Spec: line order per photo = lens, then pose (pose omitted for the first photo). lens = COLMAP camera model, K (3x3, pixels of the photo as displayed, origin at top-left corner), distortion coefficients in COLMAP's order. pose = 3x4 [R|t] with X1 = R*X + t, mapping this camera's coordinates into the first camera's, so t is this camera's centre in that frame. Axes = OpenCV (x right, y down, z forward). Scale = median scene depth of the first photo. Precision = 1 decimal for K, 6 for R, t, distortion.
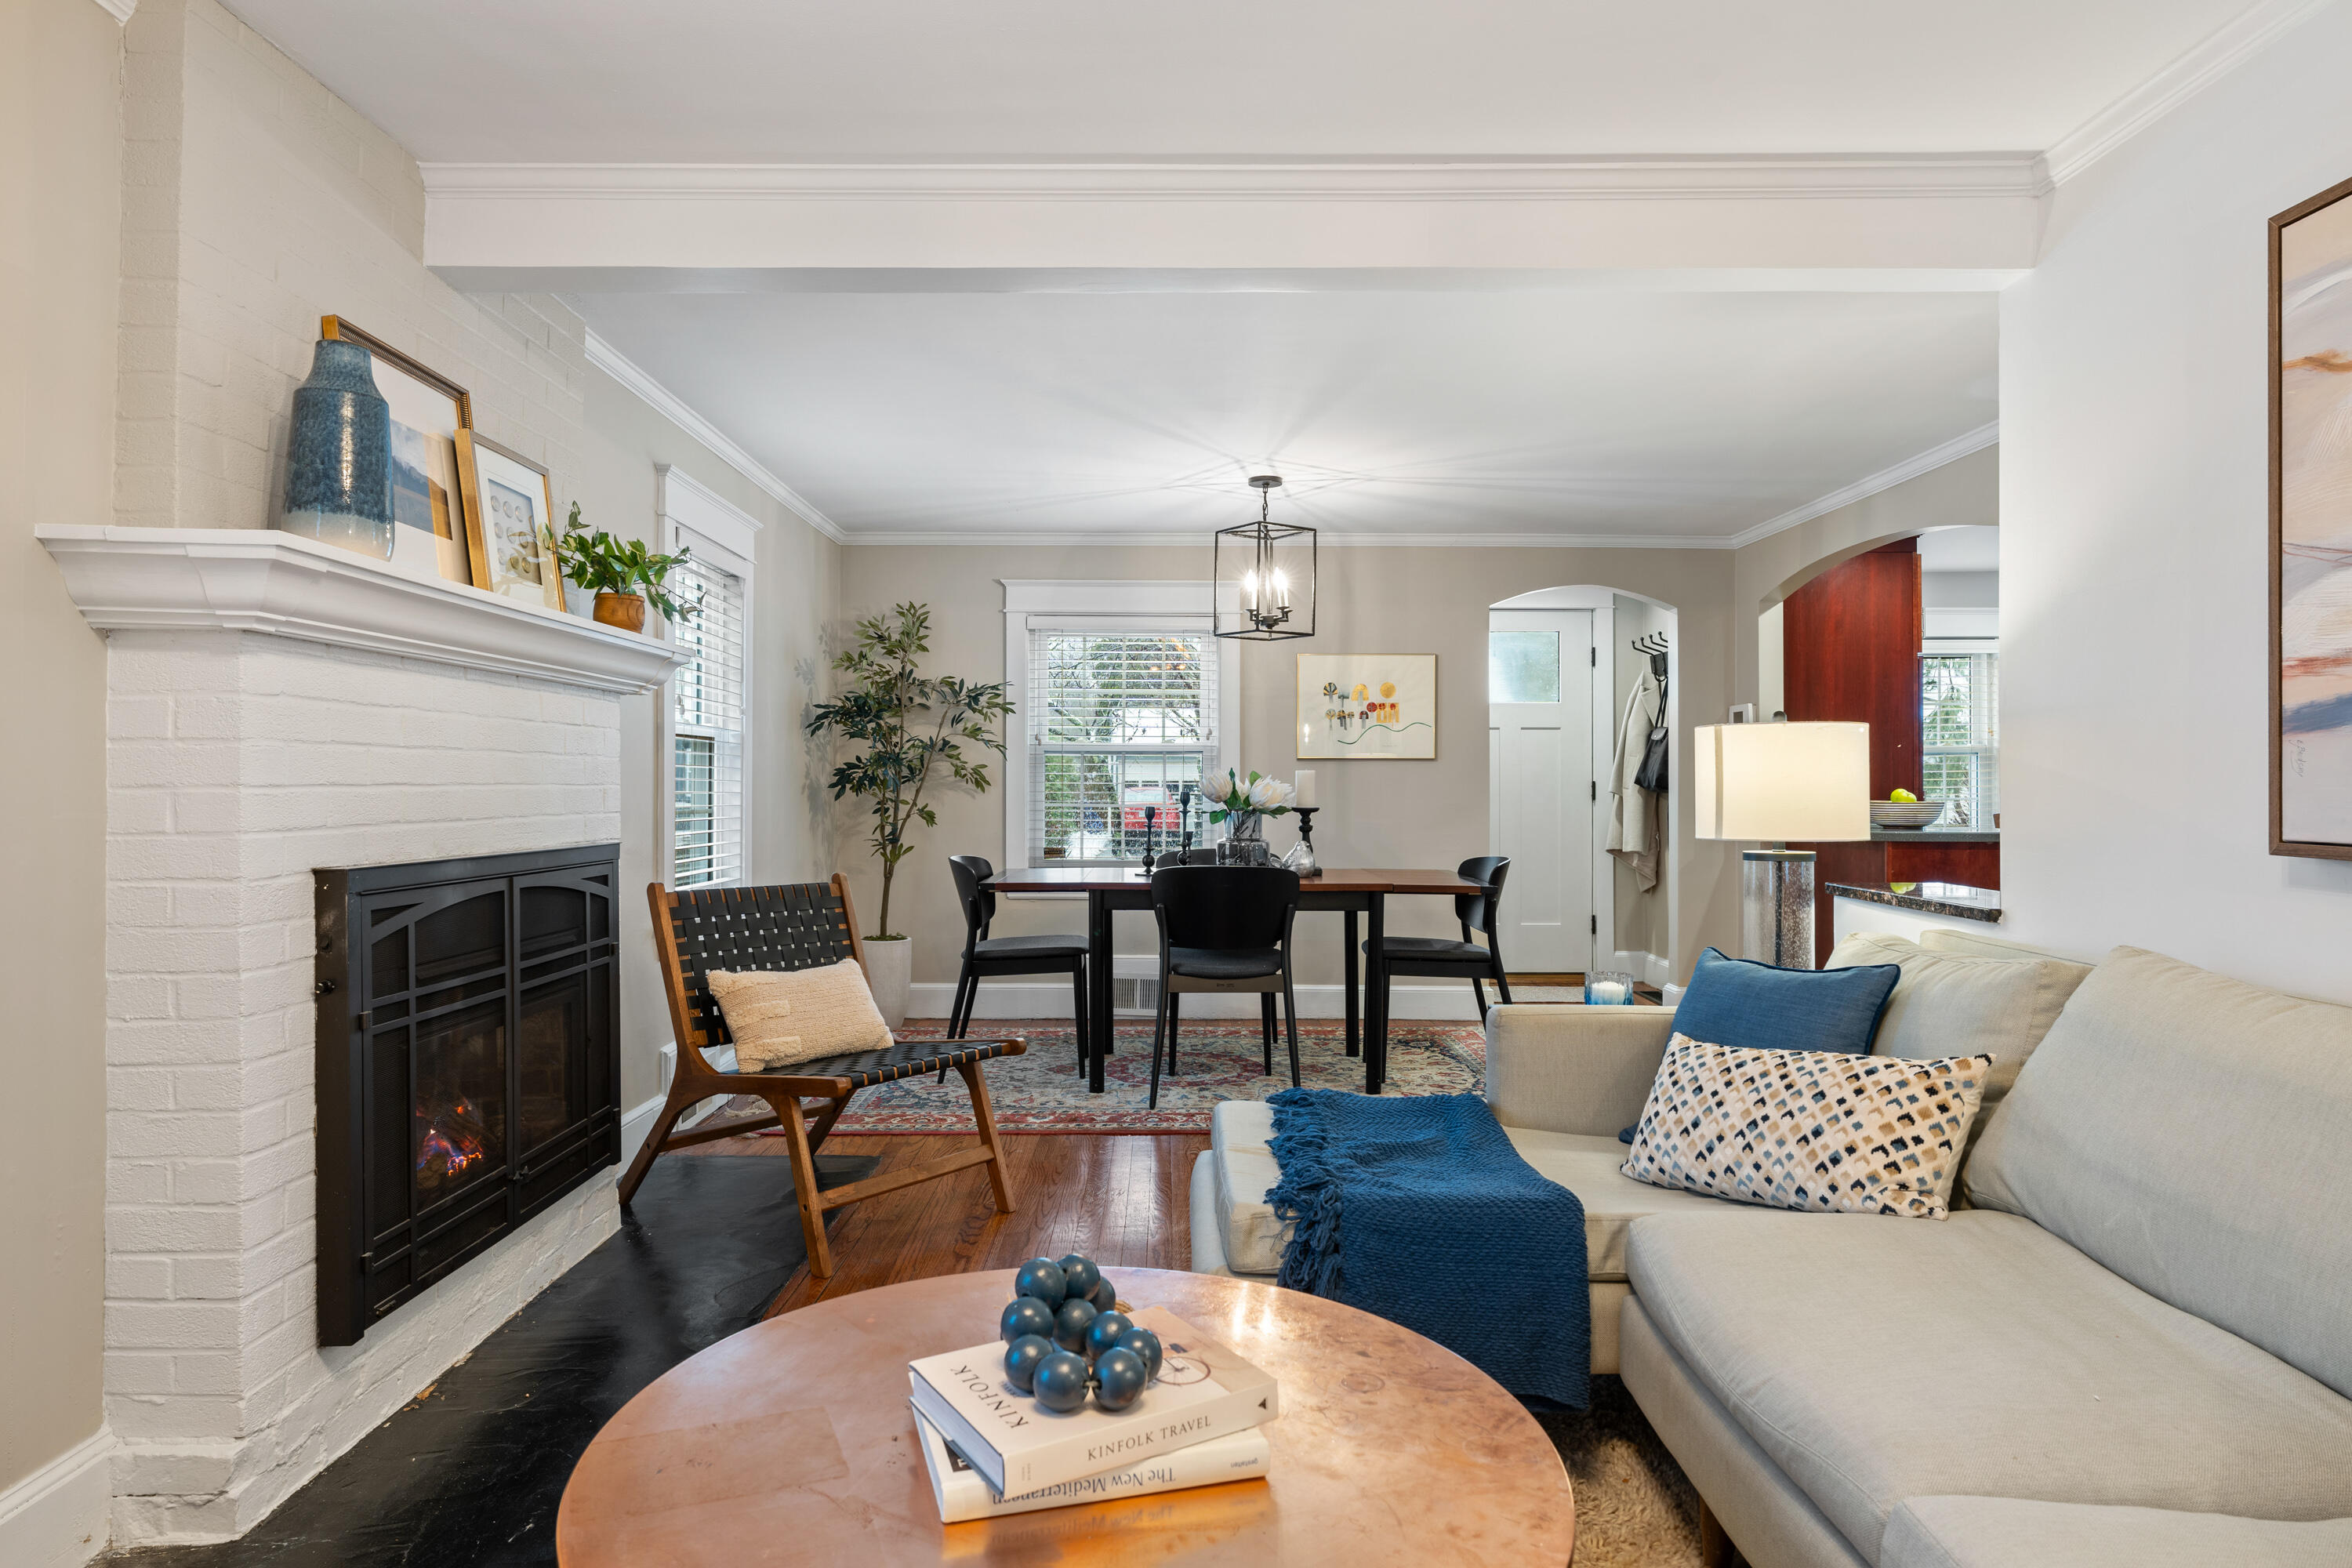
lens RADIAL K [[1398.2, 0, 1177.7], [0, 1398.2, 779.7], [0, 0, 1]] dist [-0.004074, -0.000545]
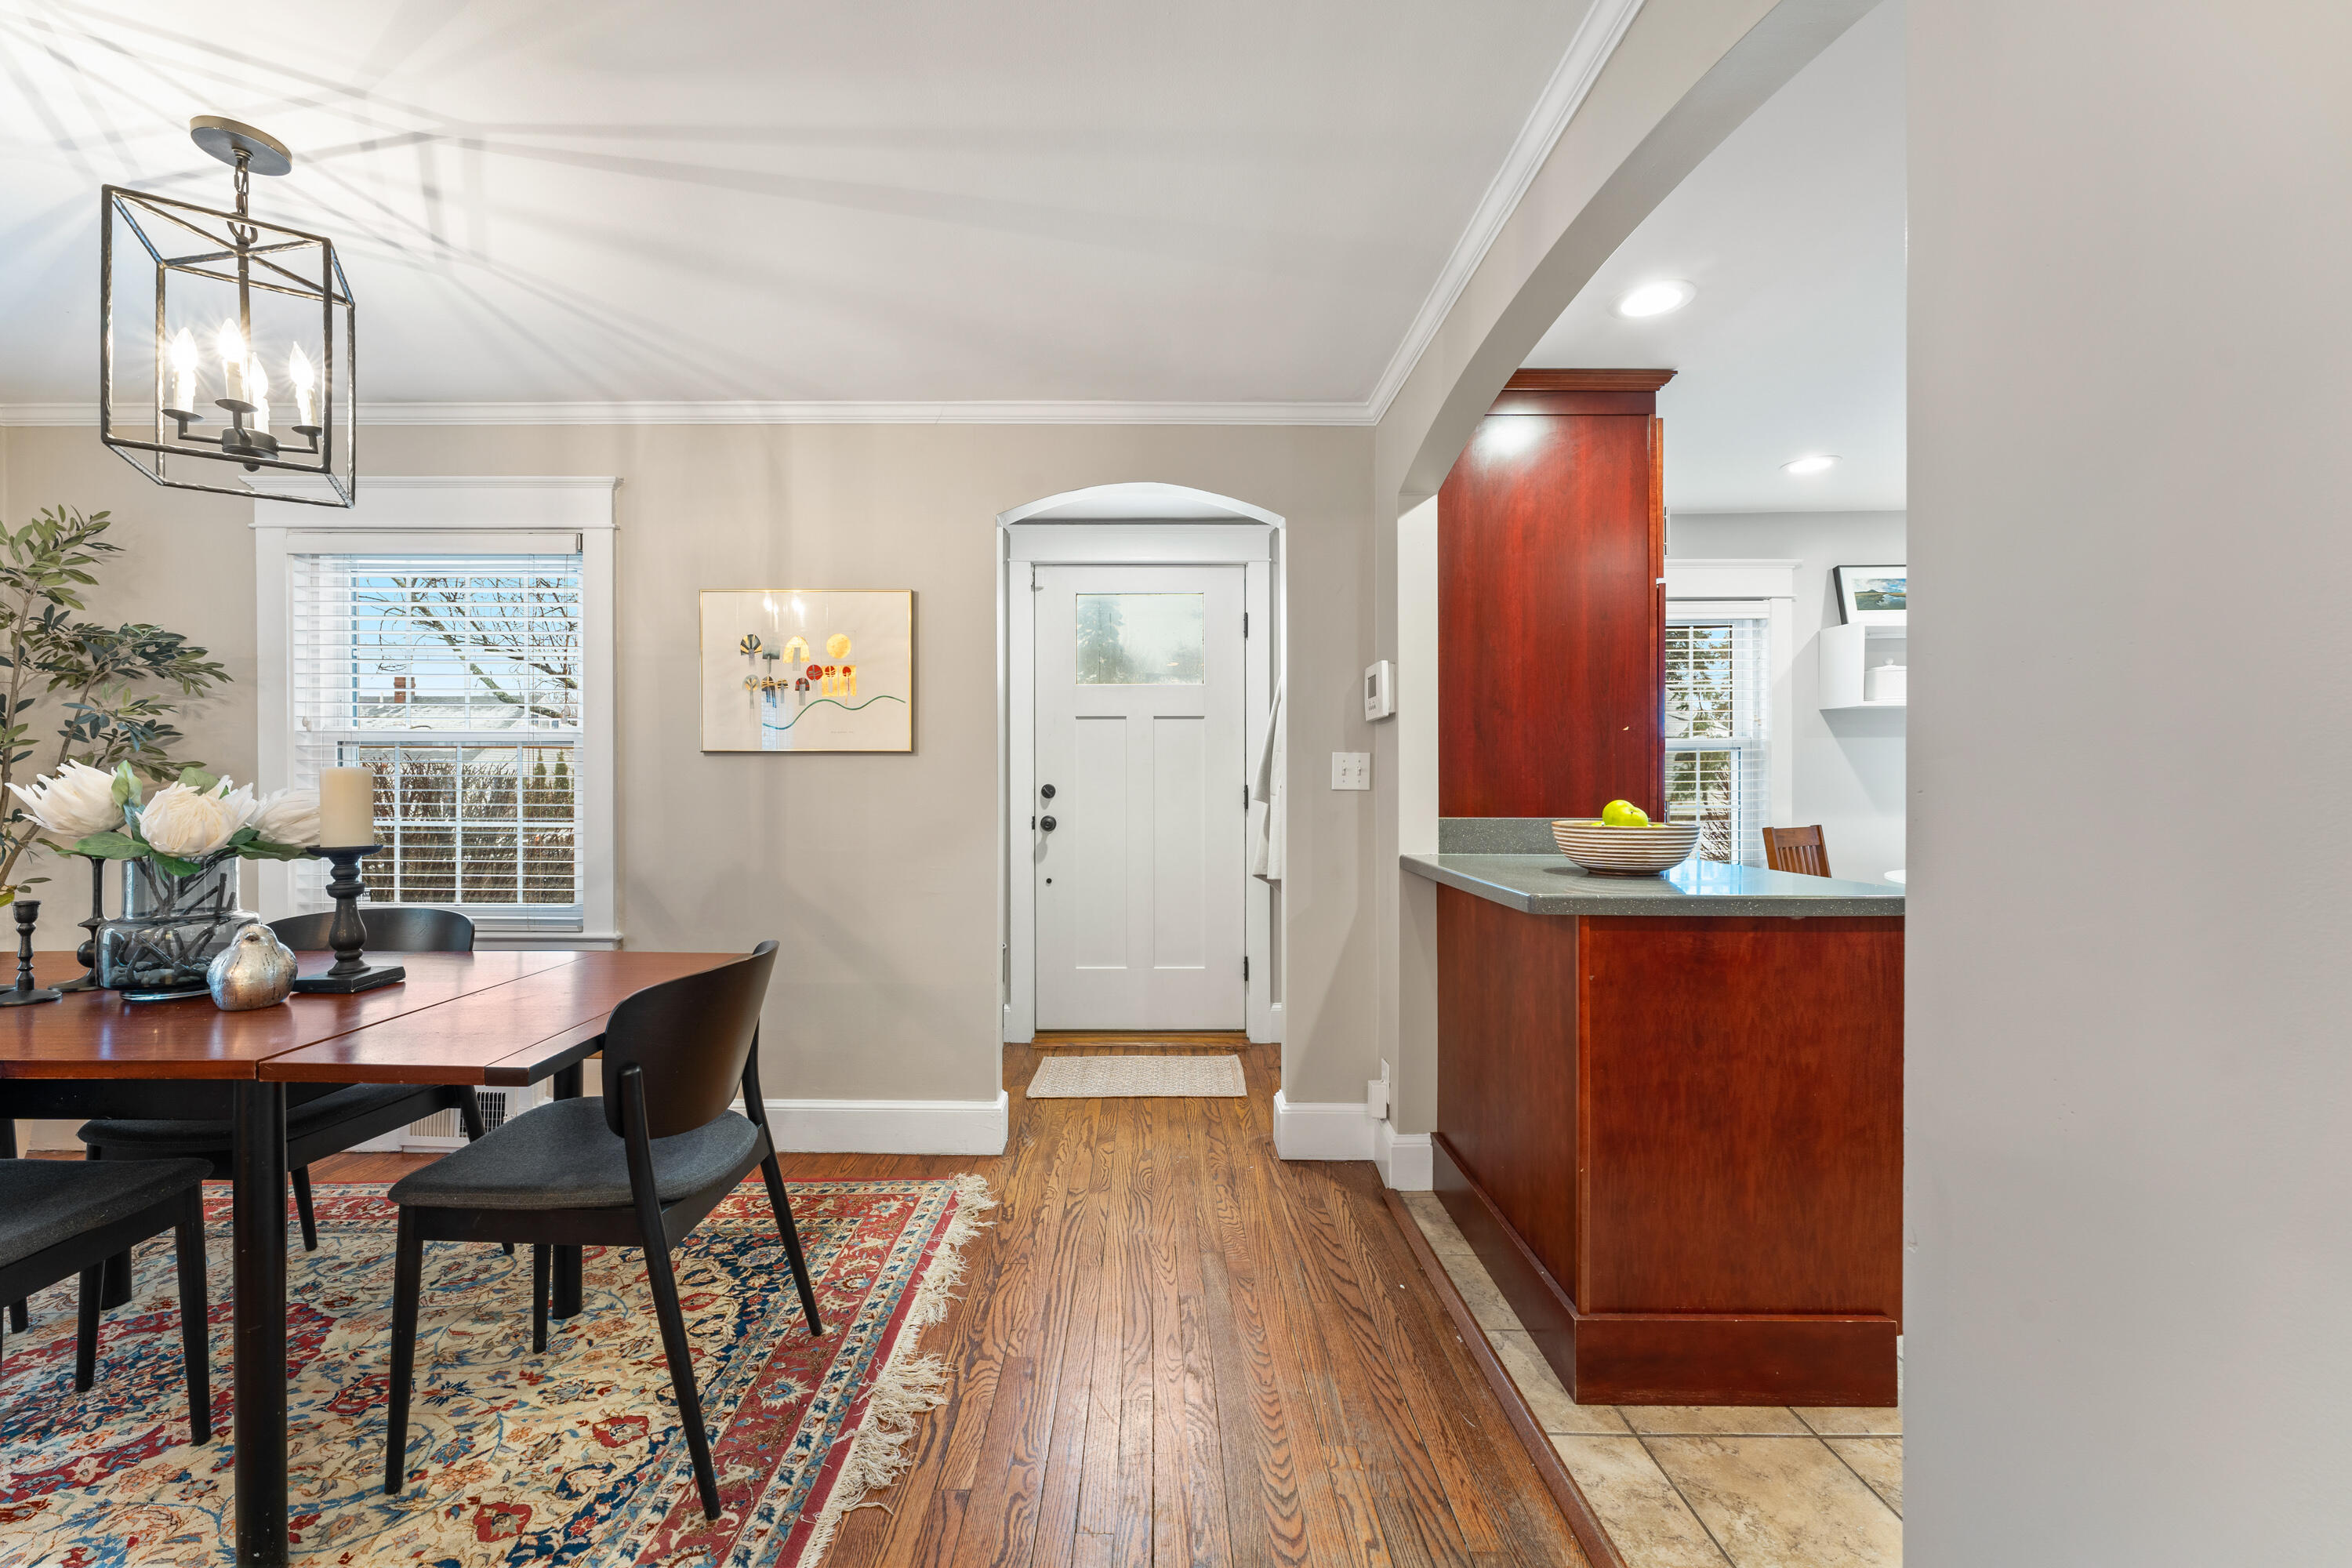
lens RADIAL K [[952.9, 0, 1167.9], [0, 952.9, 790.1], [0, 0, 1]] dist [-0.002697, -0.000199]
pose [[0.999996, -0.001048, -0.002640, 0.304108], [0.001067, 0.999973, 0.007239, -0.000095], [0.002632, -0.007242, 0.999970, 0.557351]]
